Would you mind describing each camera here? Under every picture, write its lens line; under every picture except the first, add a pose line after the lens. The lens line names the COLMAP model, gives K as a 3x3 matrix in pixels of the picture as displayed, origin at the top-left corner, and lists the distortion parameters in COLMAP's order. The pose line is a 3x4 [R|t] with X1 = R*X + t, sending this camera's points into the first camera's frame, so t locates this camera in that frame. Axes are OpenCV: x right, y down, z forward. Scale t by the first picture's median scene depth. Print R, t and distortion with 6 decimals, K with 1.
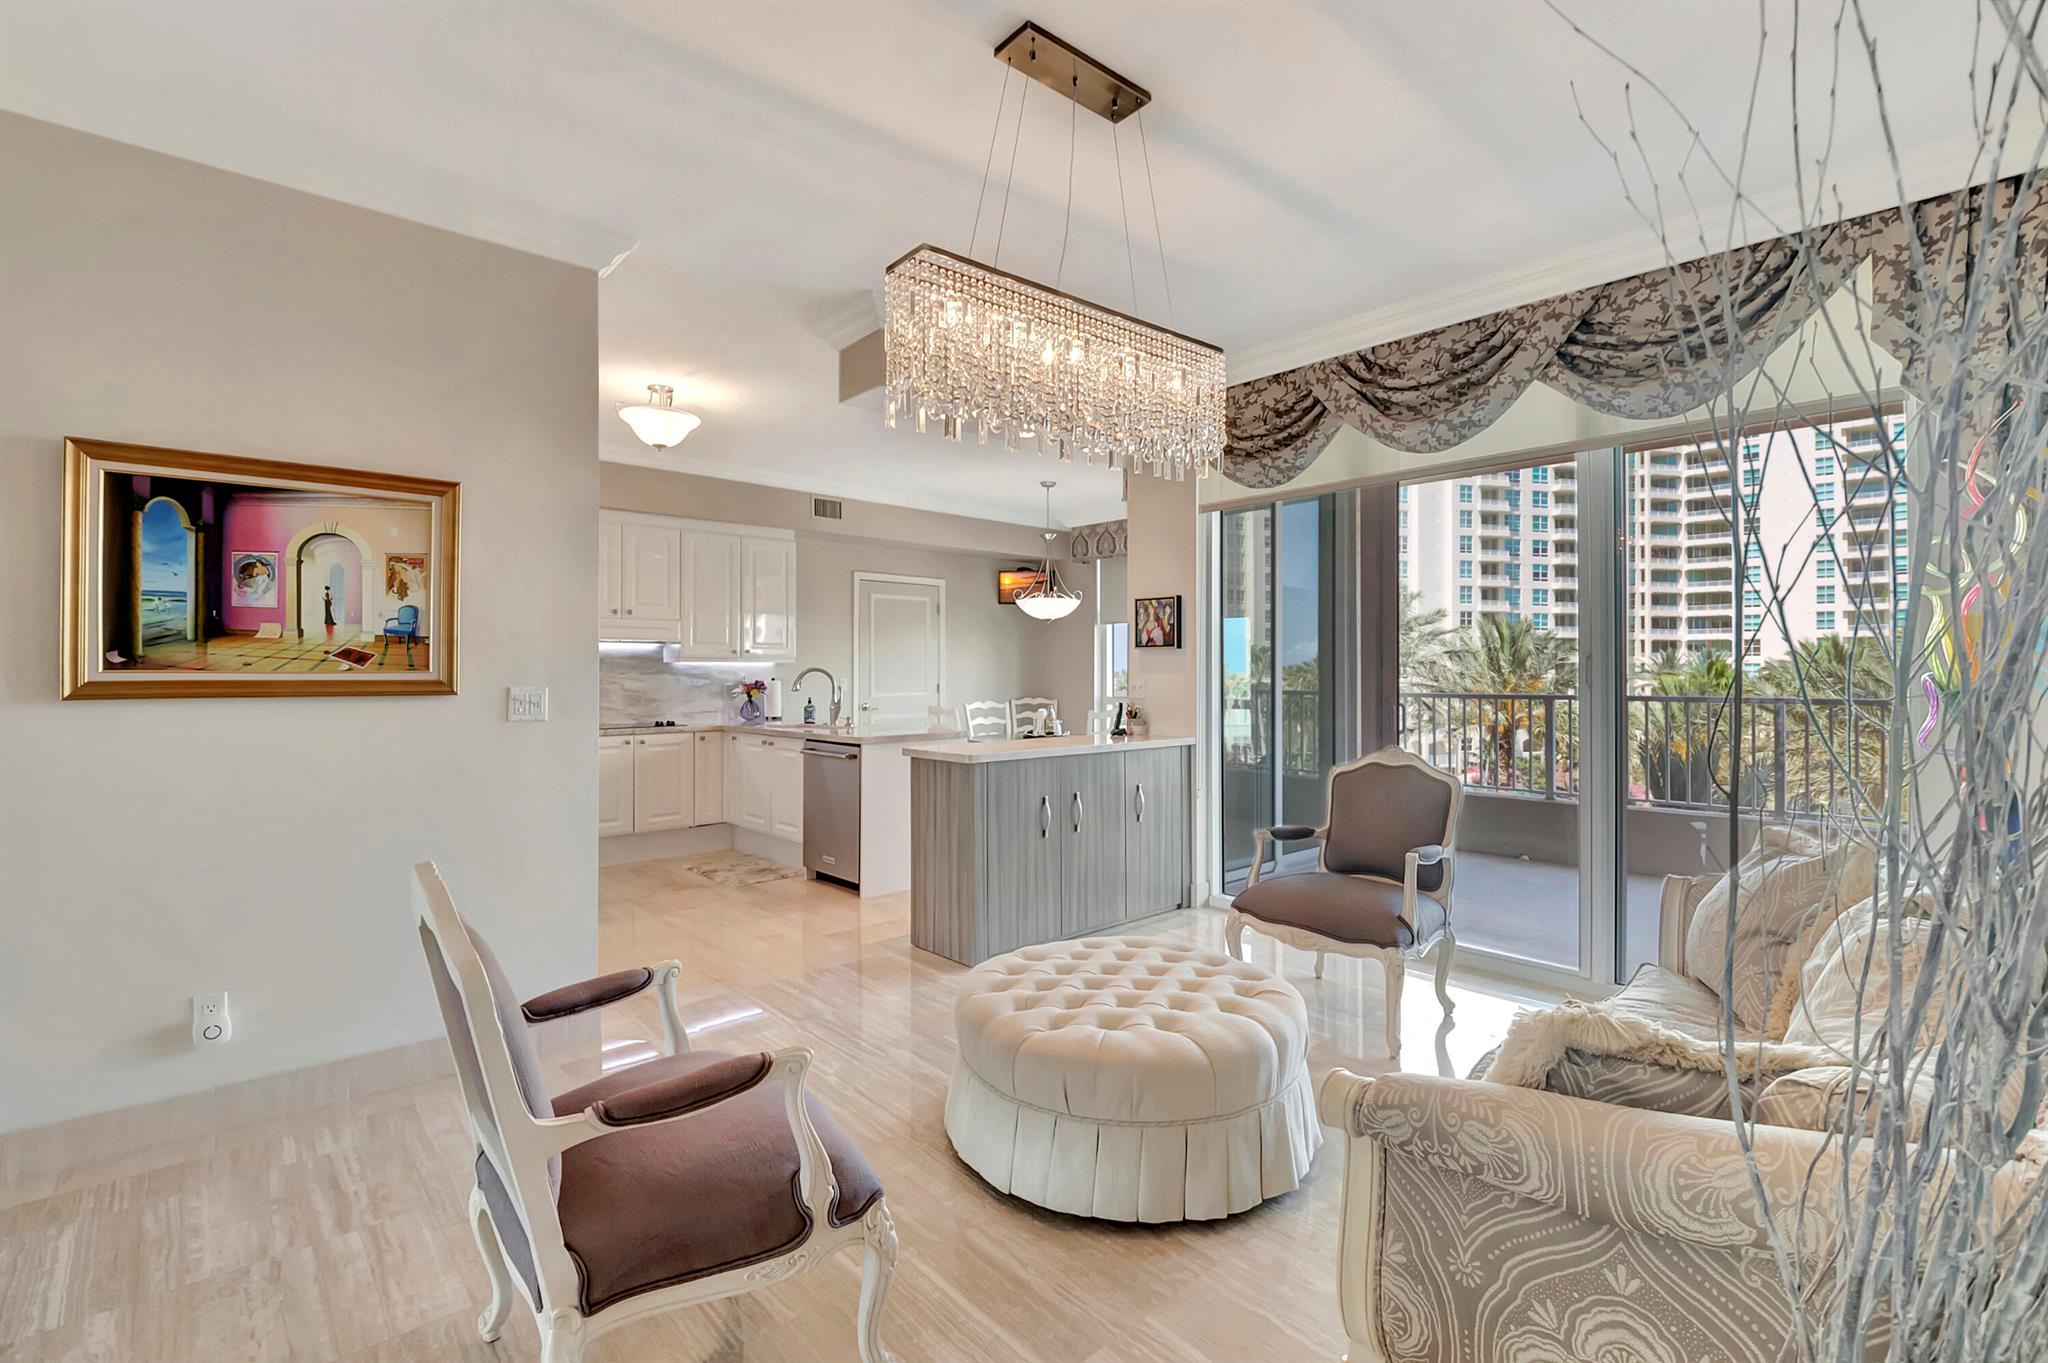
lens RADIAL K [[940.2, 0, 1049.1], [0, 940.2, 676.3], [0, 0, 1]] dist [-0.002617, -0.001408]
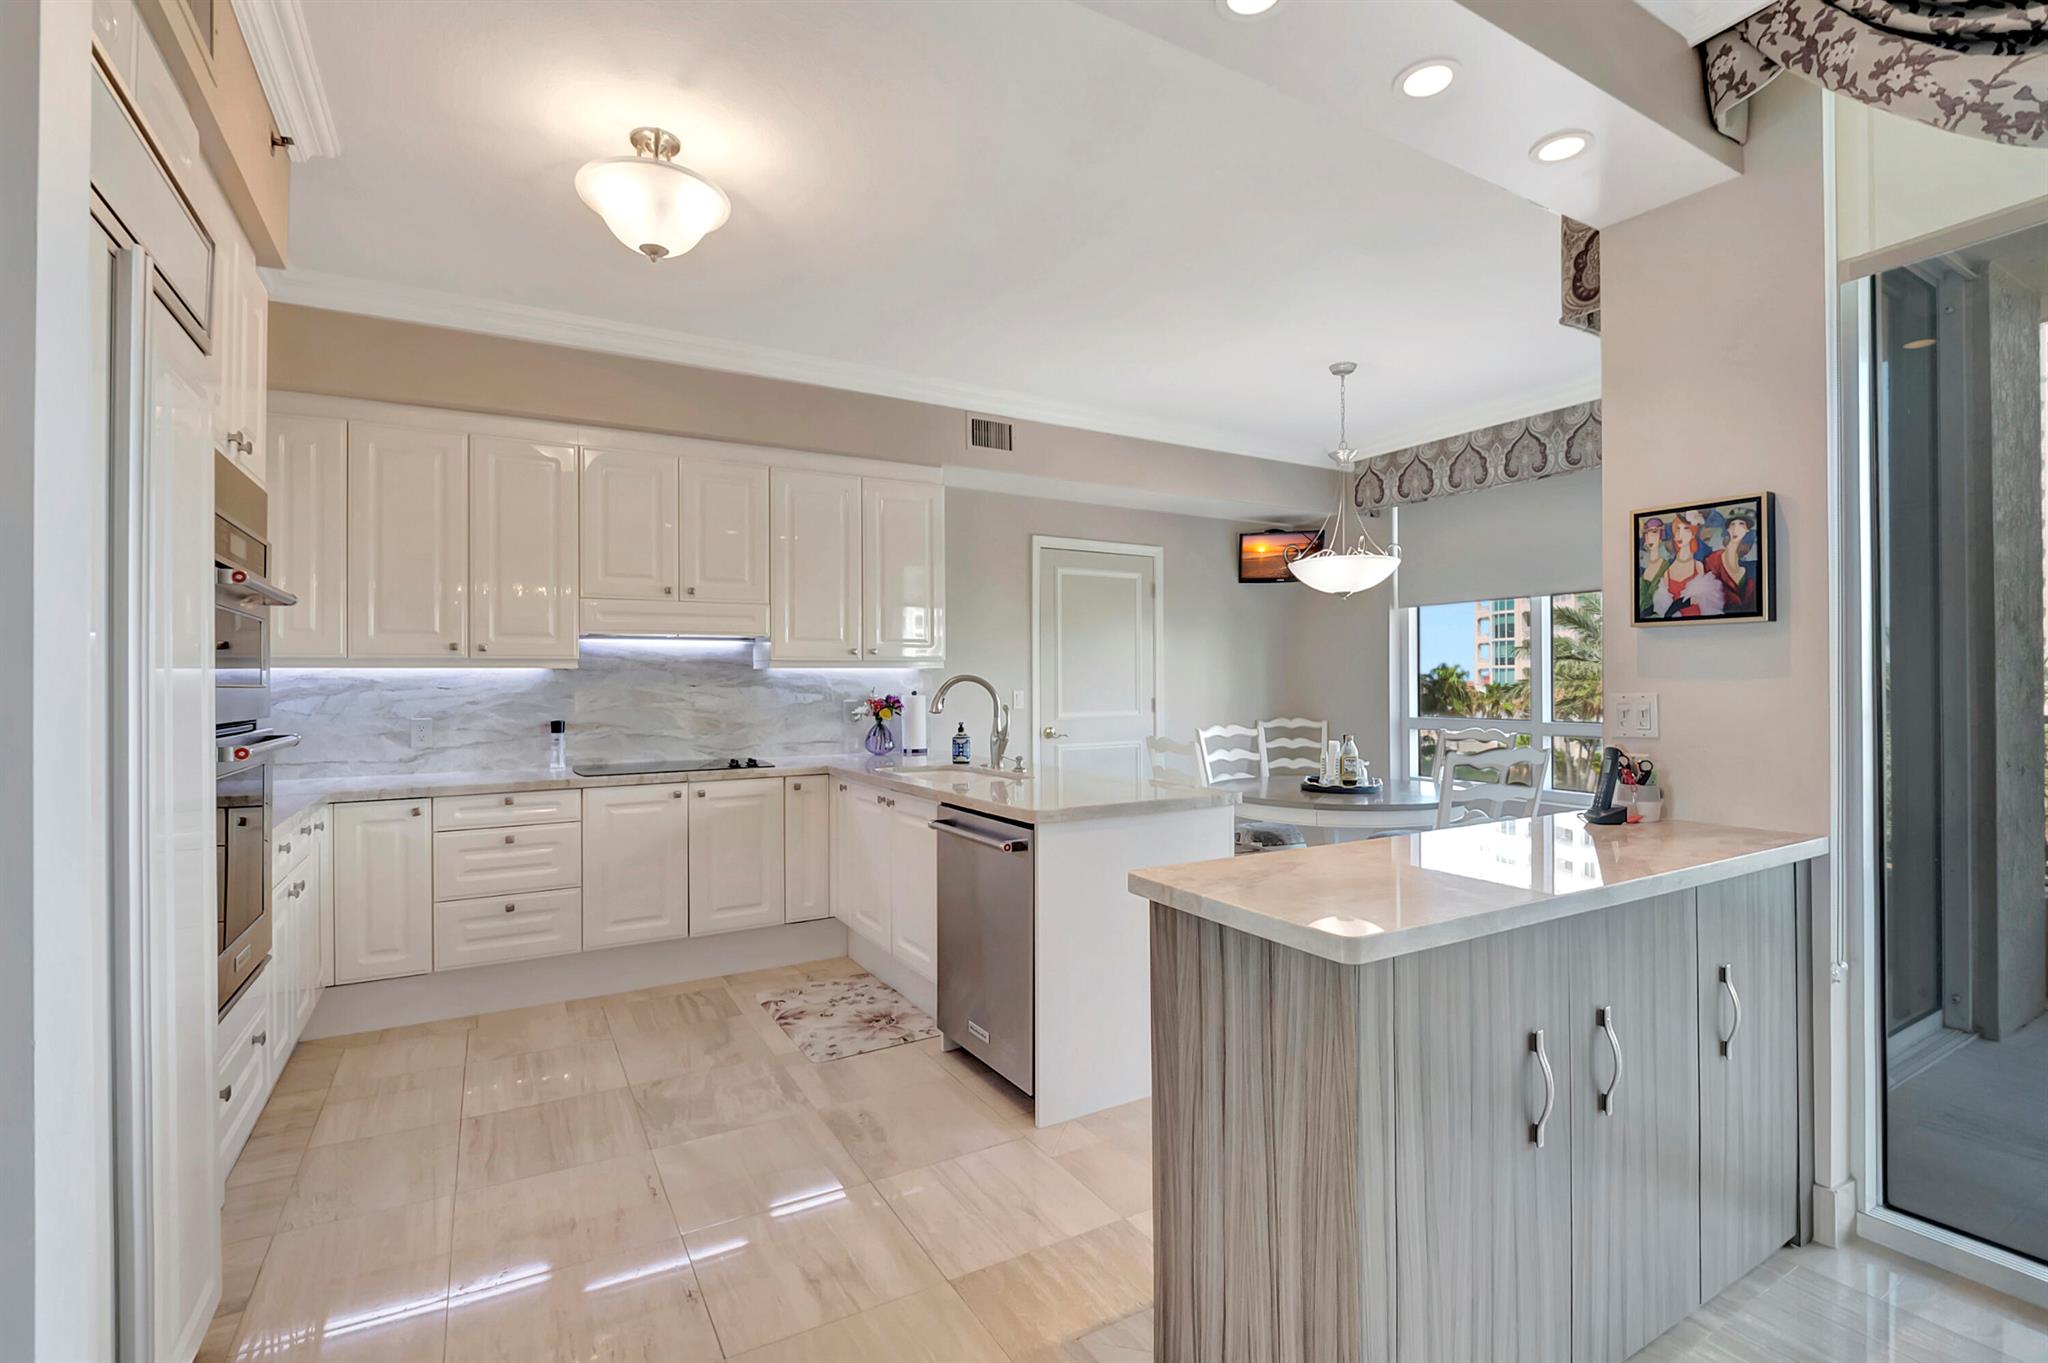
lens RADIAL K [[940.2, 0, 1049.1], [0, 940.2, 676.3], [0, 0, 1]] dist [-0.002617, -0.001408]
pose [[0.979873, -0.006884, -0.199505, -0.067784], [0.004776, 0.999928, -0.011045, -0.001119], [0.199567, 0.009870, 0.979834, 0.376905]]
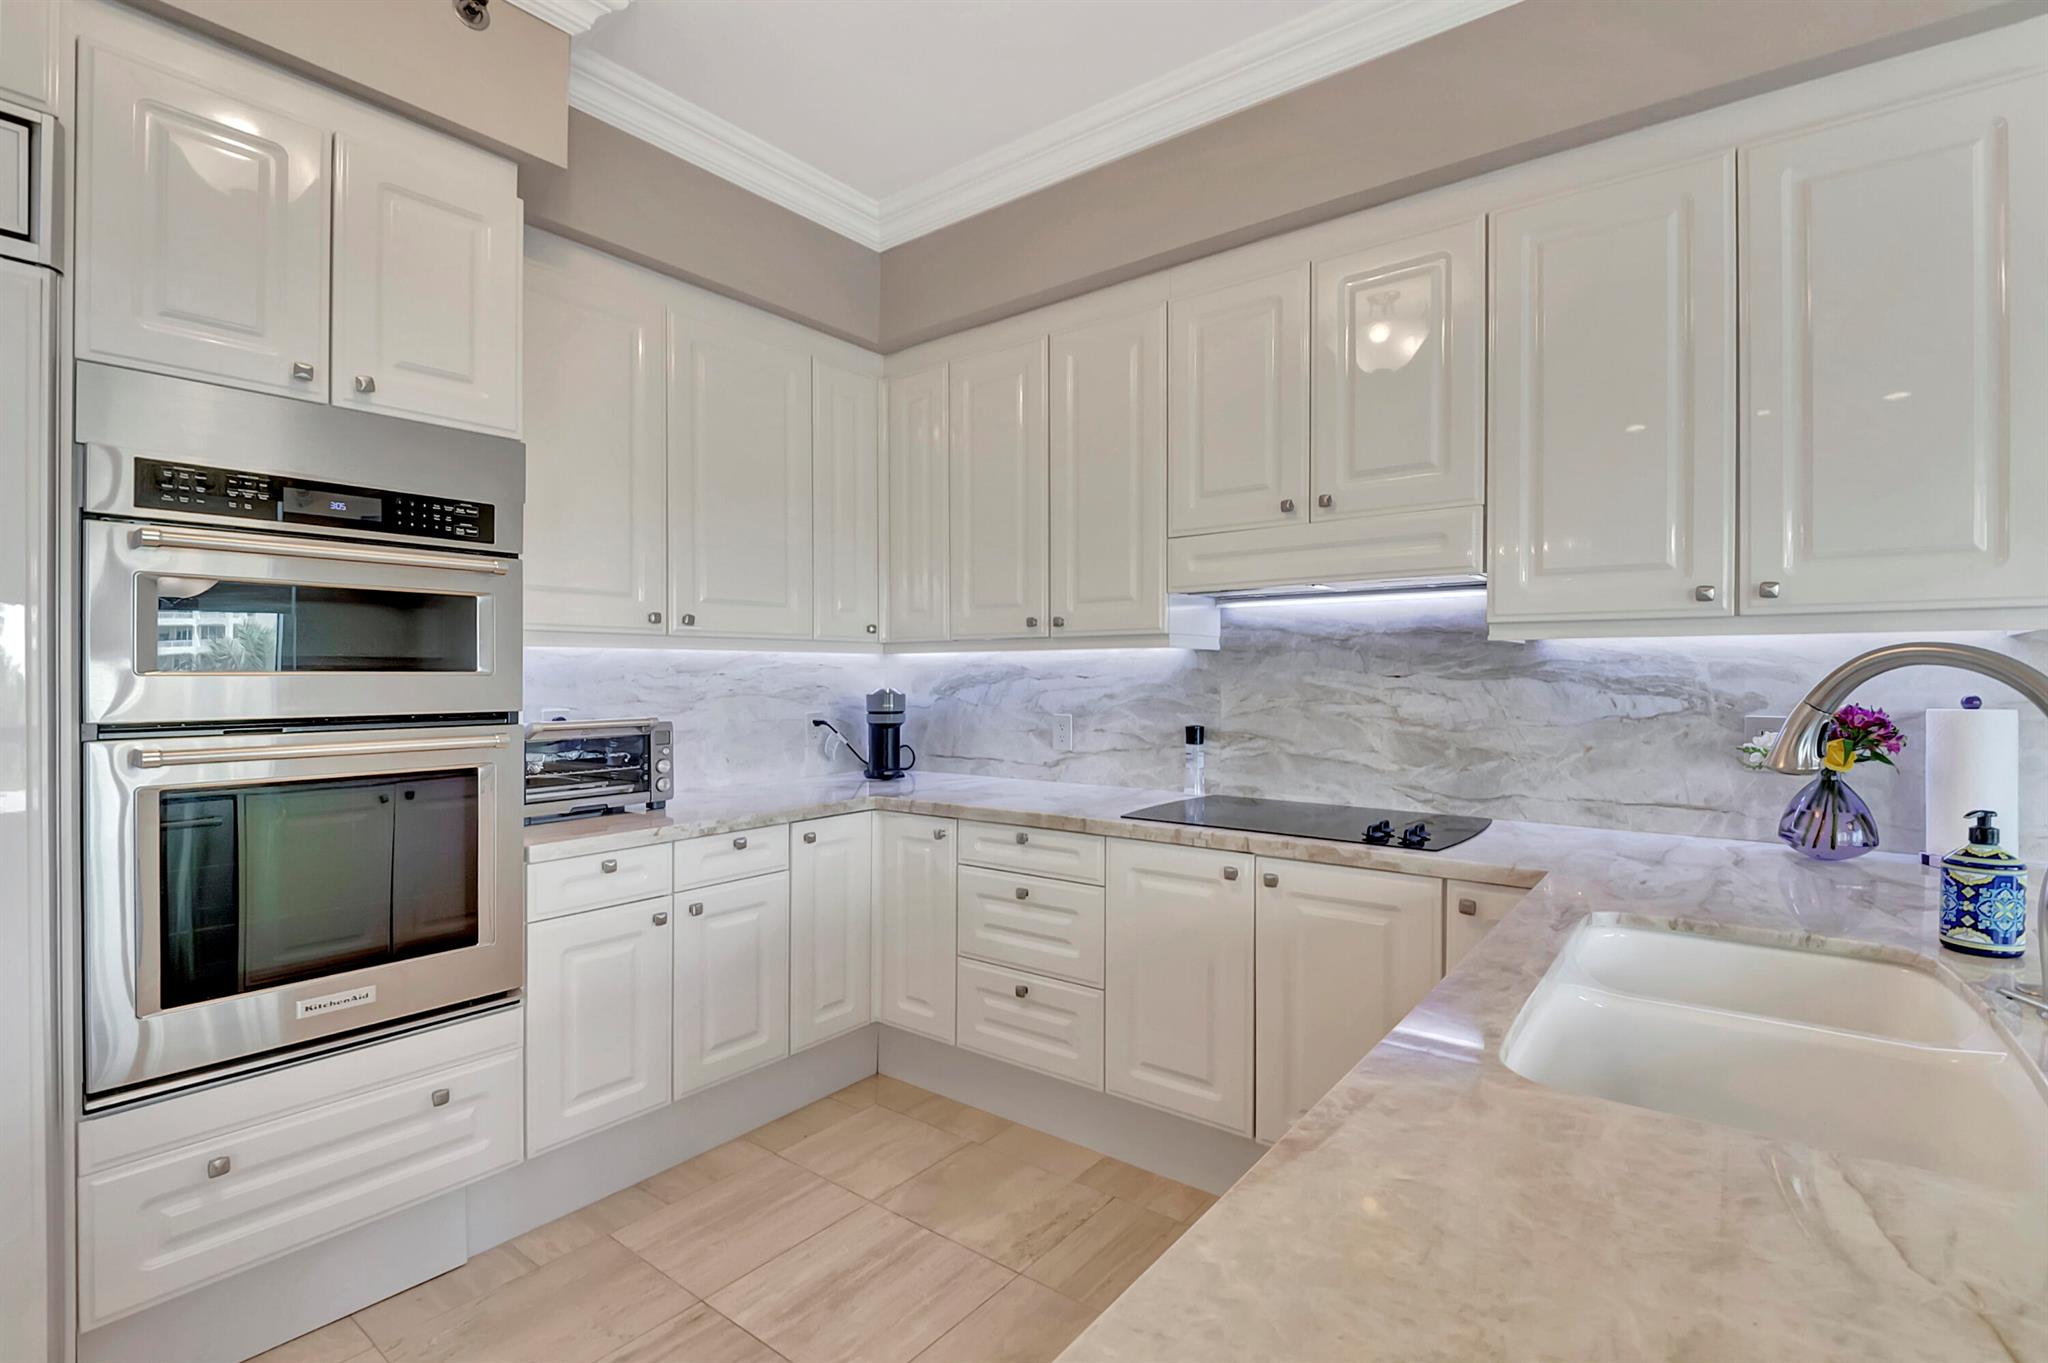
lens RADIAL K [[940.2, 0, 1049.1], [0, 940.2, 676.3], [0, 0, 1]] dist [-0.002617, -0.001408]
pose [[0.174771, -0.000110, -0.984609, -0.105592], [-0.007476, 0.999971, -0.001439, -0.001271], [0.984581, 0.007613, 0.174765, 0.763903]]
